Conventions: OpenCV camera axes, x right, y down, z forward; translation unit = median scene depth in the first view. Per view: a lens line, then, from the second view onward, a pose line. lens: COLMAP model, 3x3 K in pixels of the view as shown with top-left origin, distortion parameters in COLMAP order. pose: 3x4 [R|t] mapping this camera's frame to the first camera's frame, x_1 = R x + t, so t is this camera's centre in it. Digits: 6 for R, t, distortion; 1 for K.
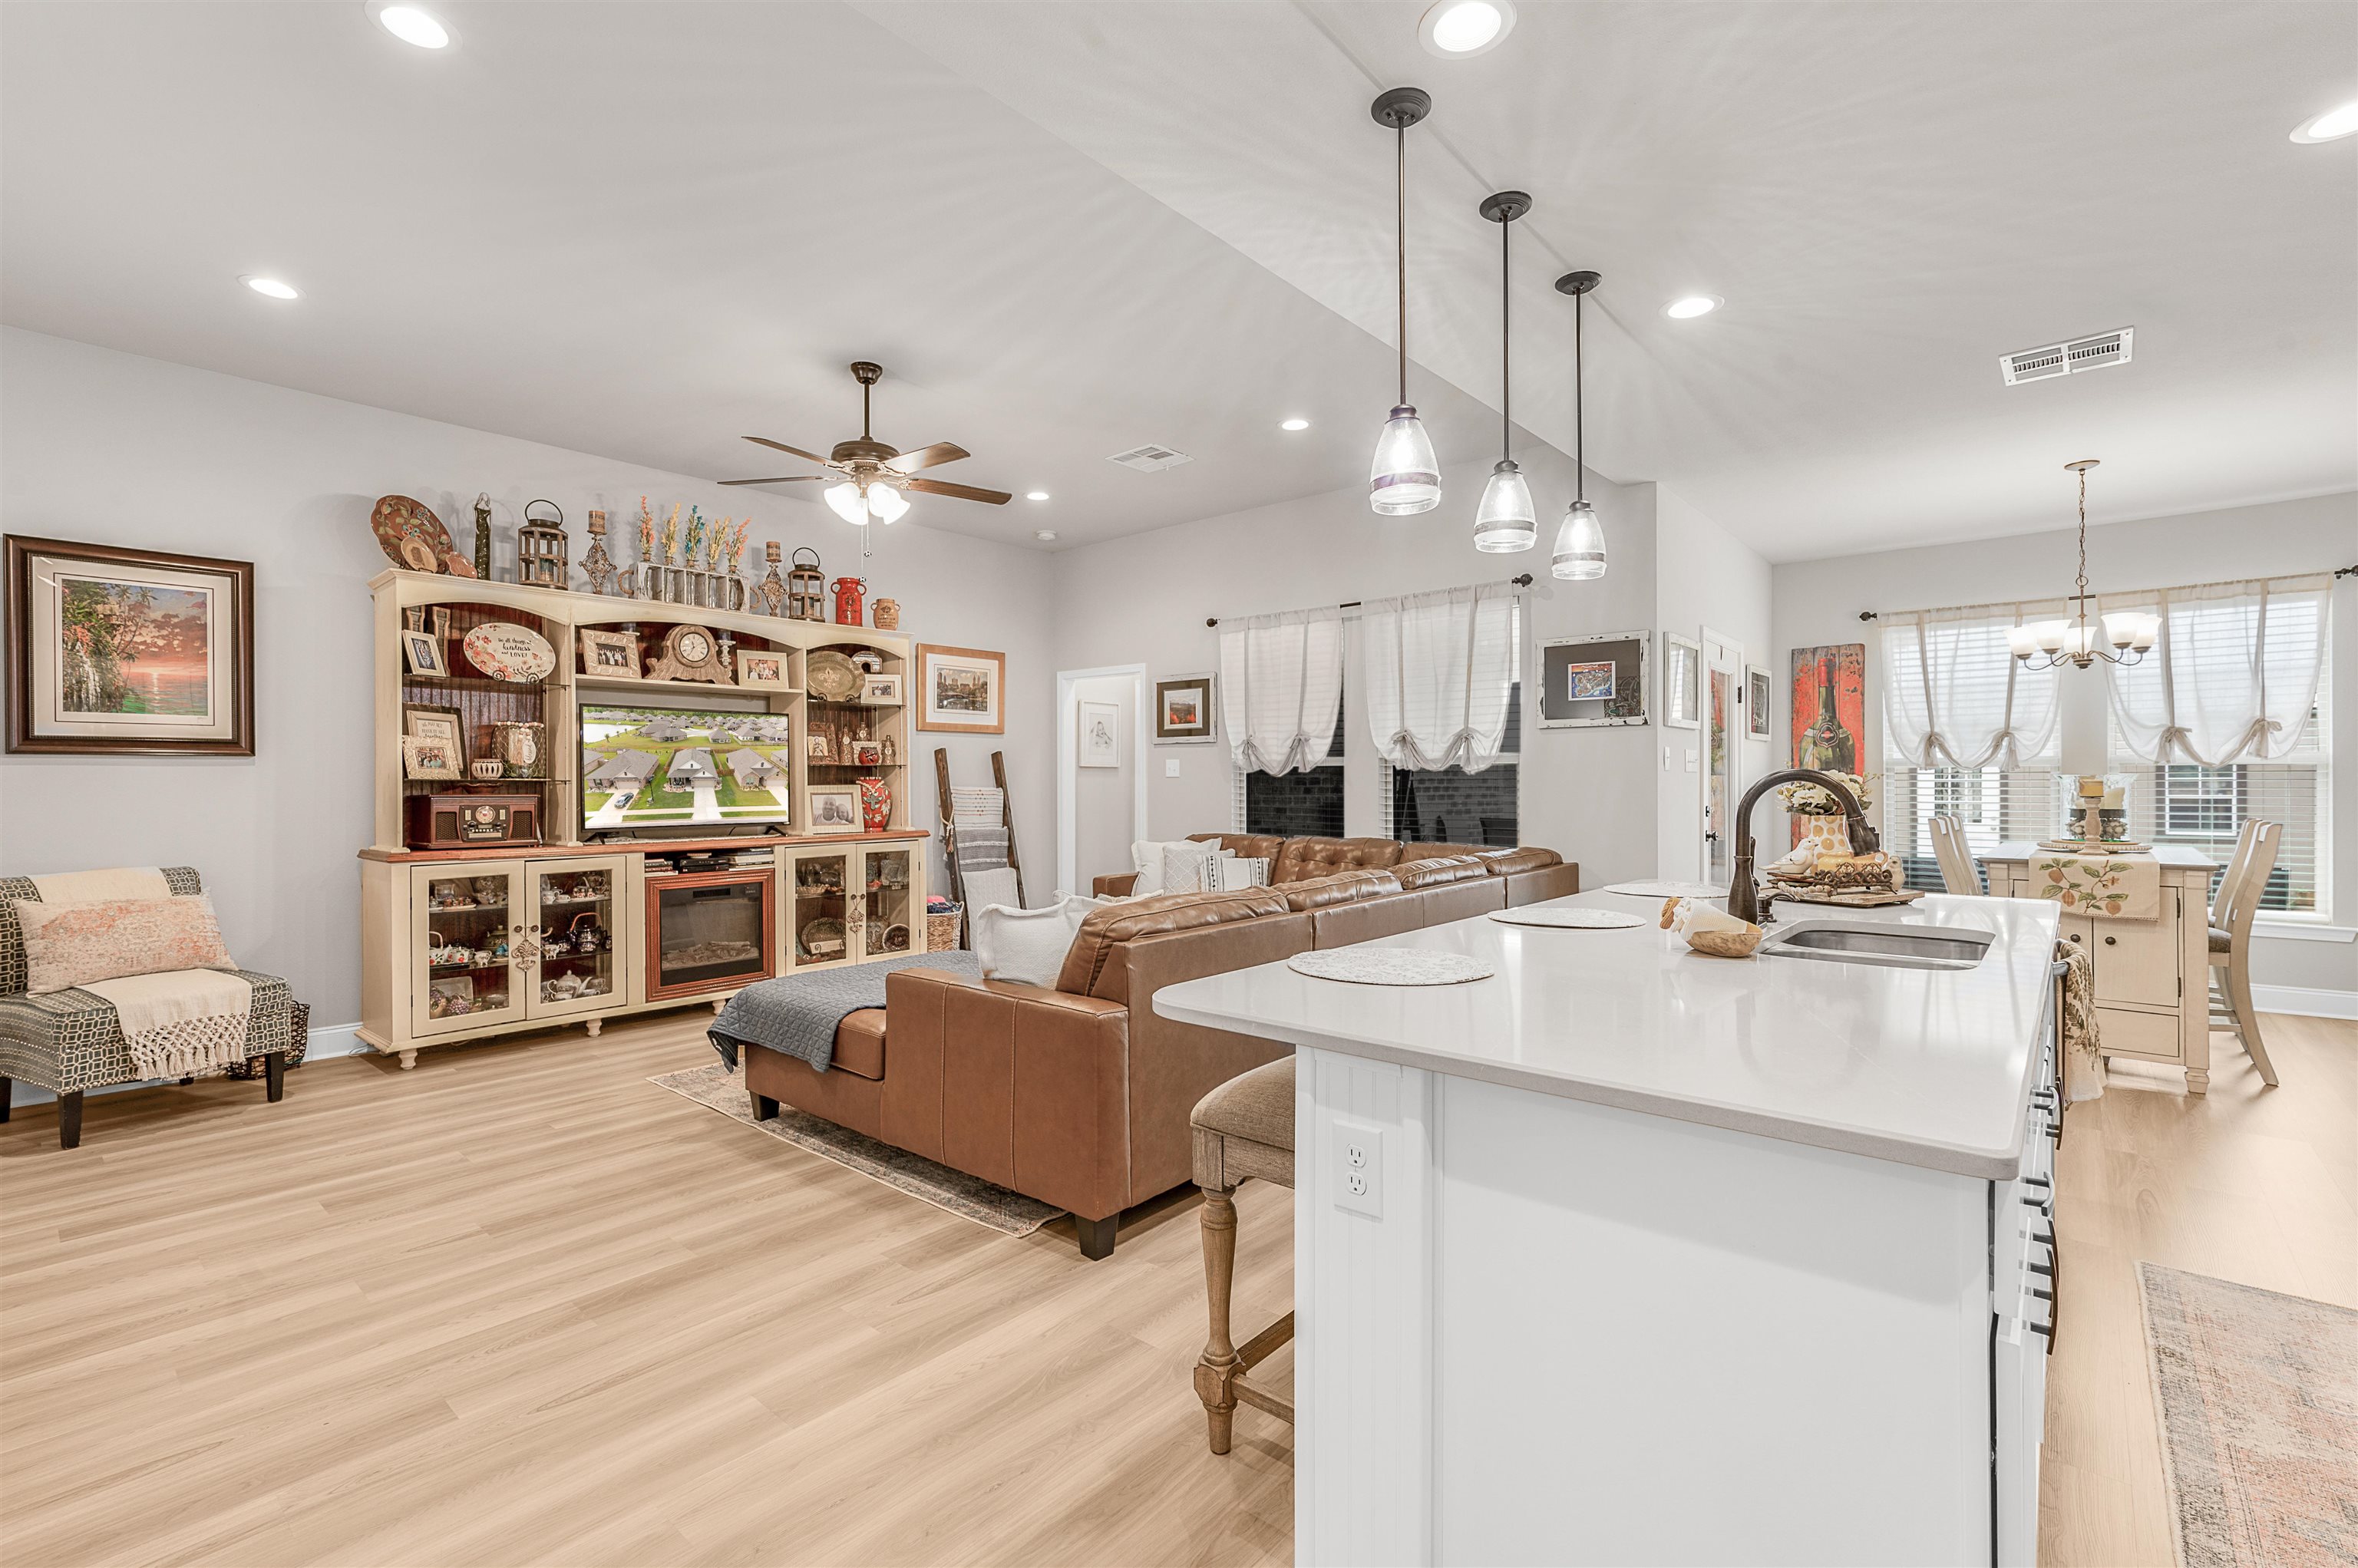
lens RADIAL K [[1049.2, 0, 1200.9], [0, 1049.2, 784.2], [0, 0, 1]] dist [-0.001915, 0.000840]
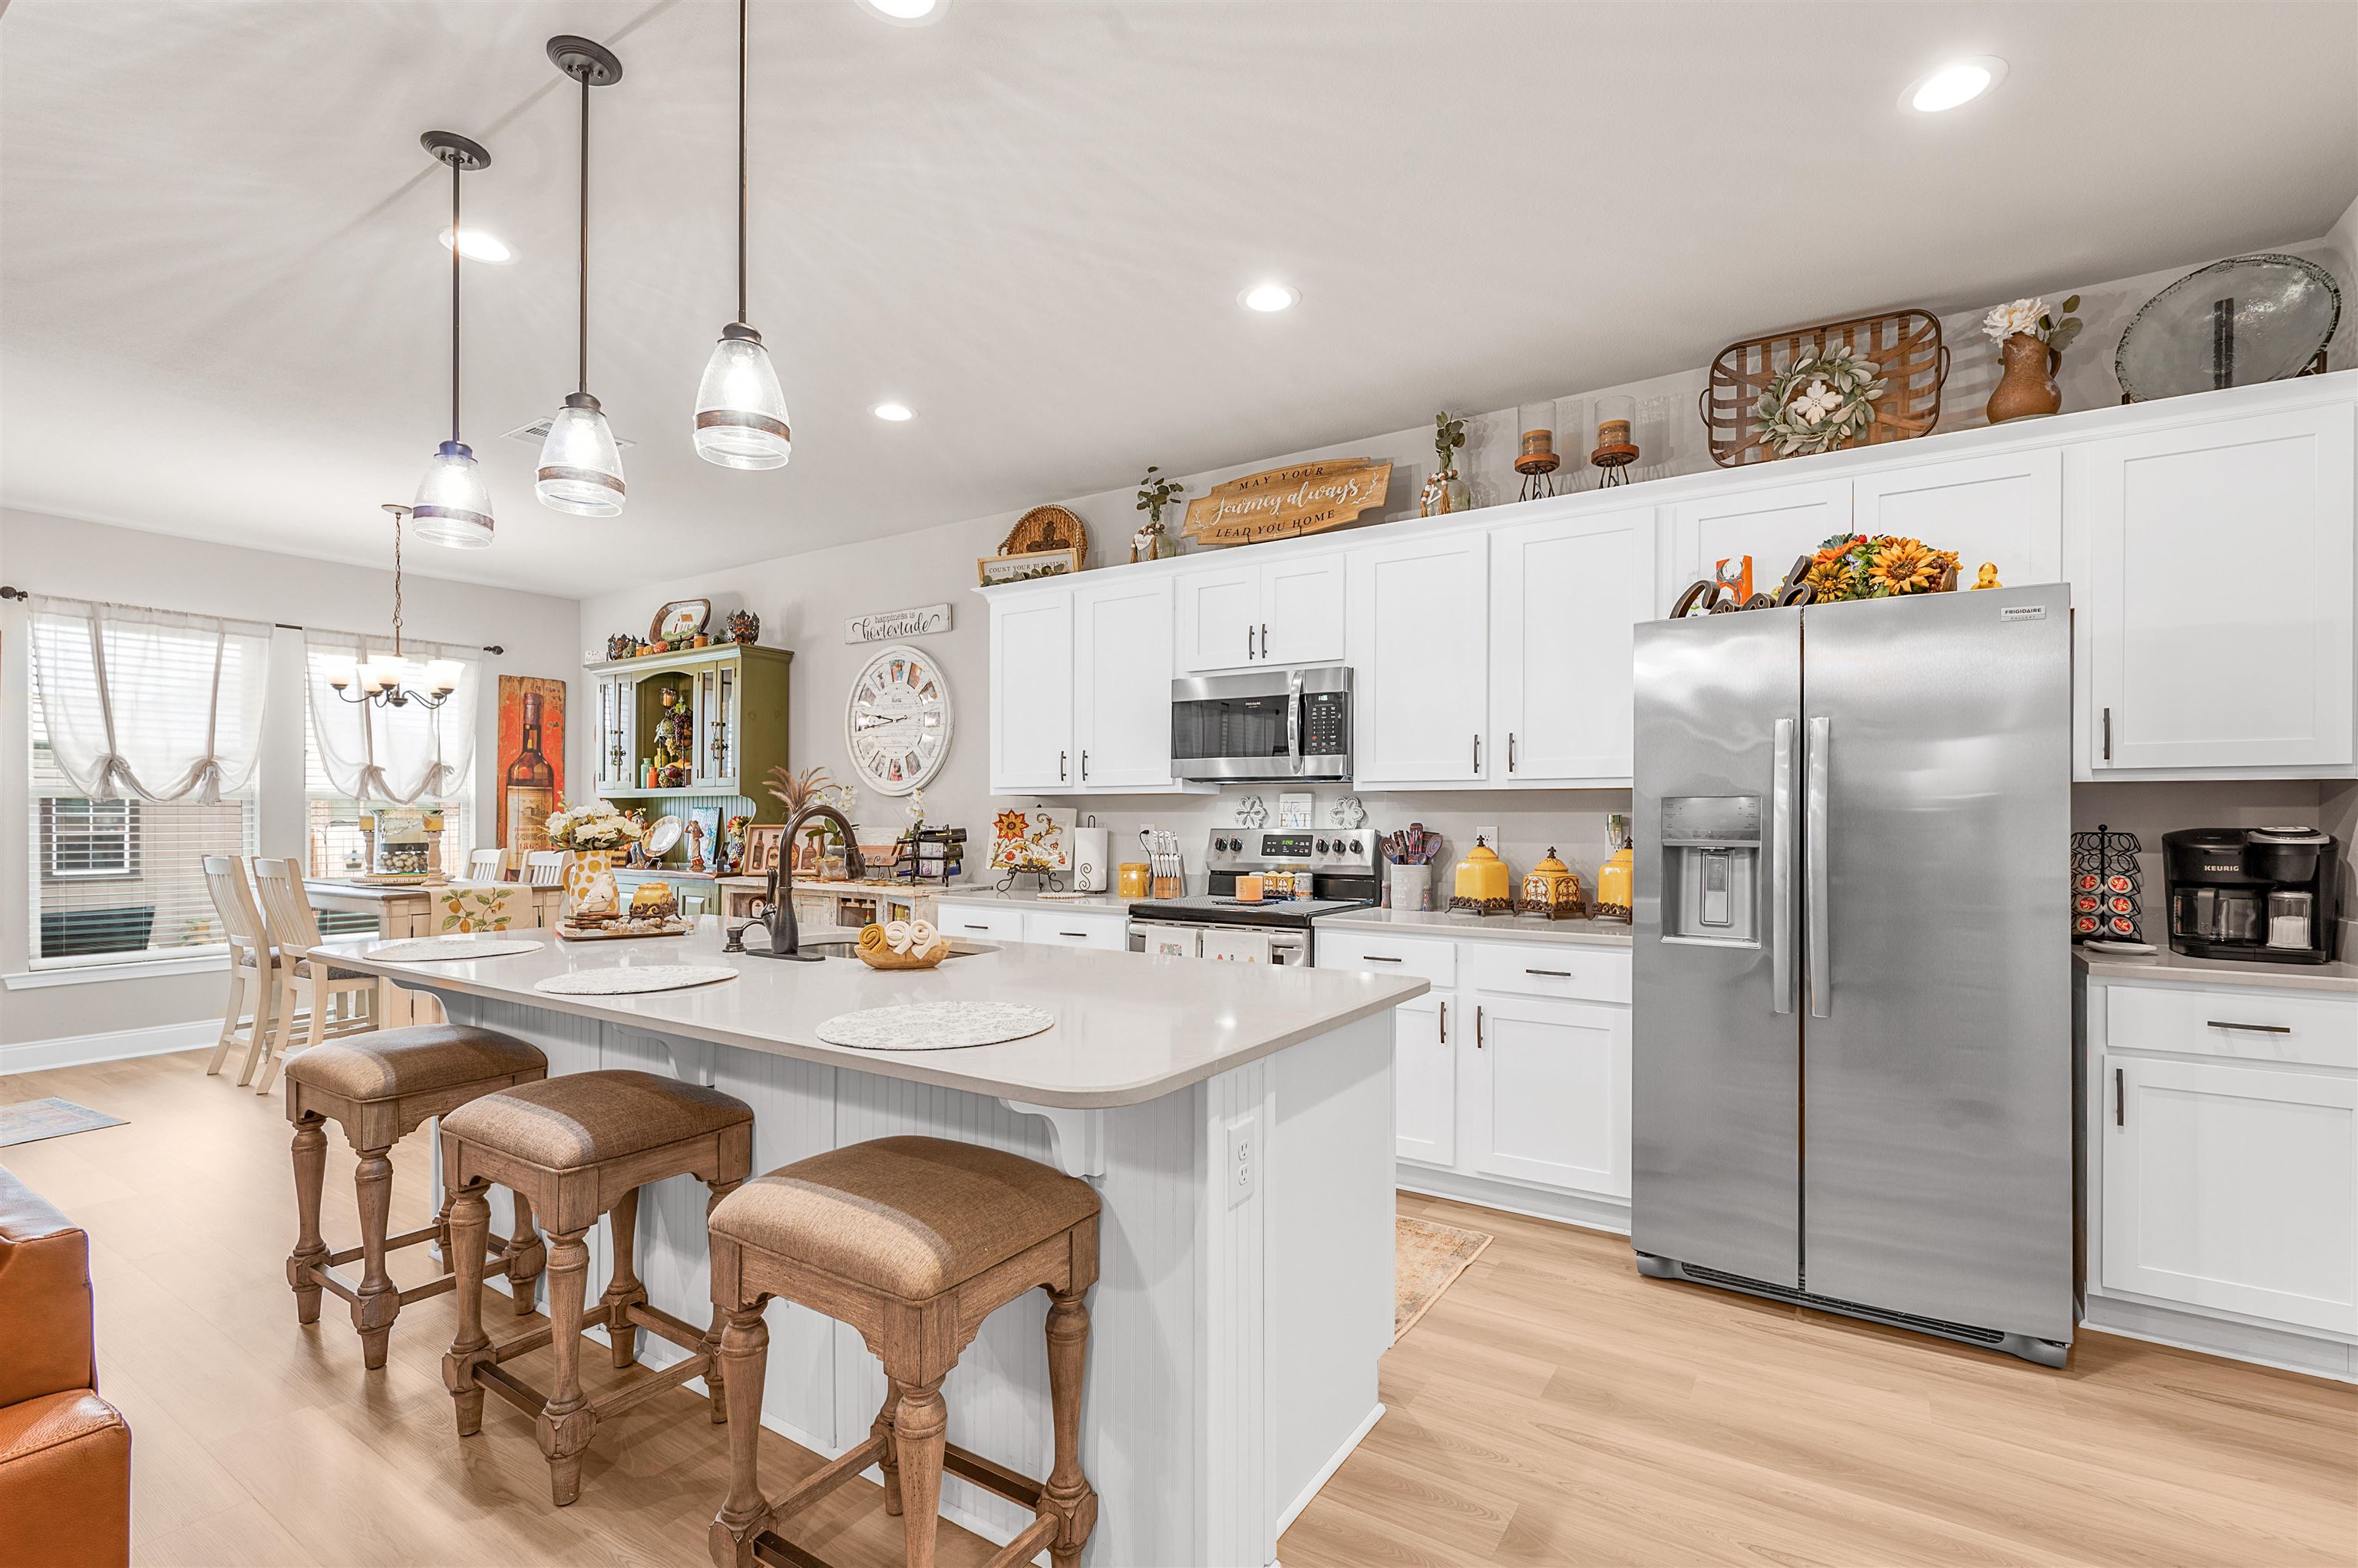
lens RADIAL K [[1049.2, 0, 1200.9], [0, 1049.2, 819.6], [0, 0, 1]] dist [-0.001915, 0.000840]
pose [[-0.141033, 0.000143, 0.990005, -0.418011], [0.000593, 1.000000, -0.000060, 0.001174], [-0.990005, 0.000579, -0.141033, 0.527593]]
